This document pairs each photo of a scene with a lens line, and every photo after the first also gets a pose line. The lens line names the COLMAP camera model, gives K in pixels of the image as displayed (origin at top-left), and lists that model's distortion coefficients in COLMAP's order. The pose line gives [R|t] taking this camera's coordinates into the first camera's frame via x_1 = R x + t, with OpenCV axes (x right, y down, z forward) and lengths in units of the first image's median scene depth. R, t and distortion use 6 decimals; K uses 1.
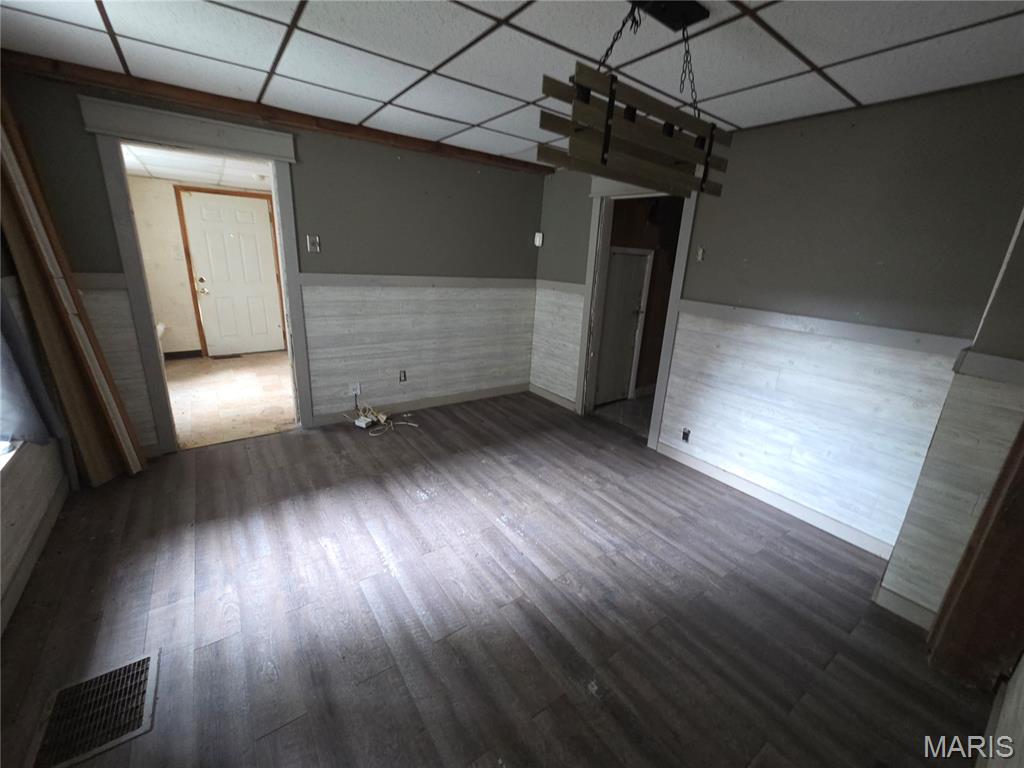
lens RADIAL K [[419.7, 0, 514.7], [0, 419.7, 384.1], [0, 0, 1]] dist [-0.002422, 0.000161]
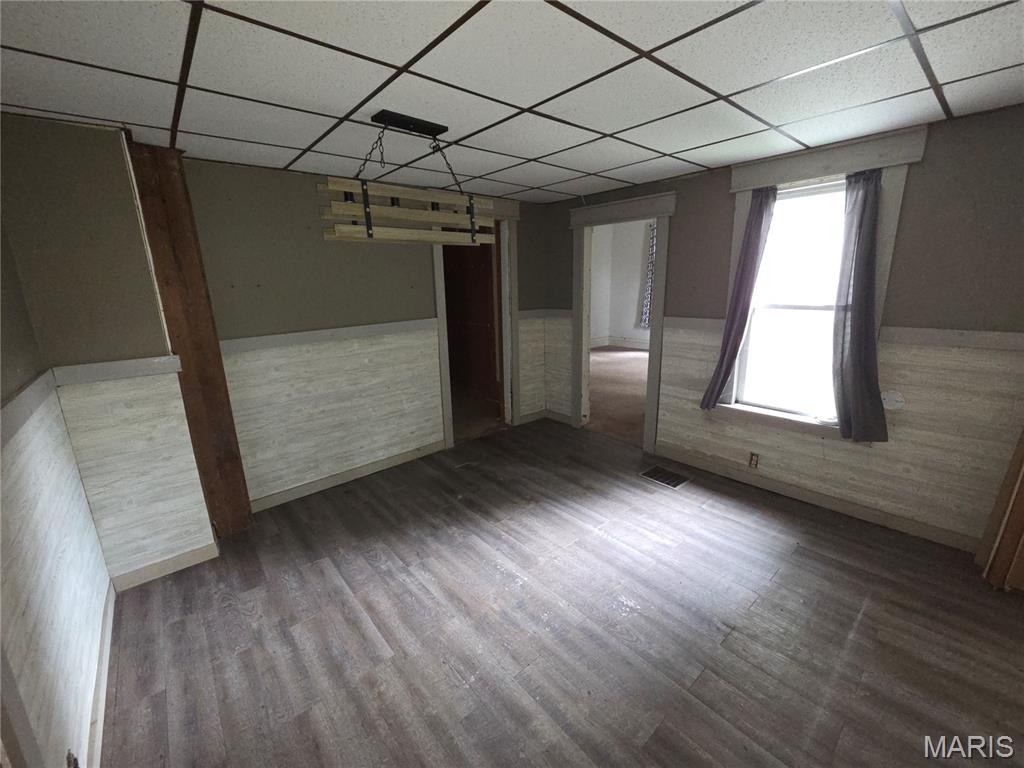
lens RADIAL K [[419.7, 0, 511.8], [0, 419.7, 383.3], [0, 0, 1]] dist [-0.002422, 0.000161]
pose [[-0.995991, -0.004670, -0.089335, 0.074906], [-0.049249, 0.862297, 0.504003, -0.515207], [0.074679, 0.506382, -0.859069, 1.590866]]
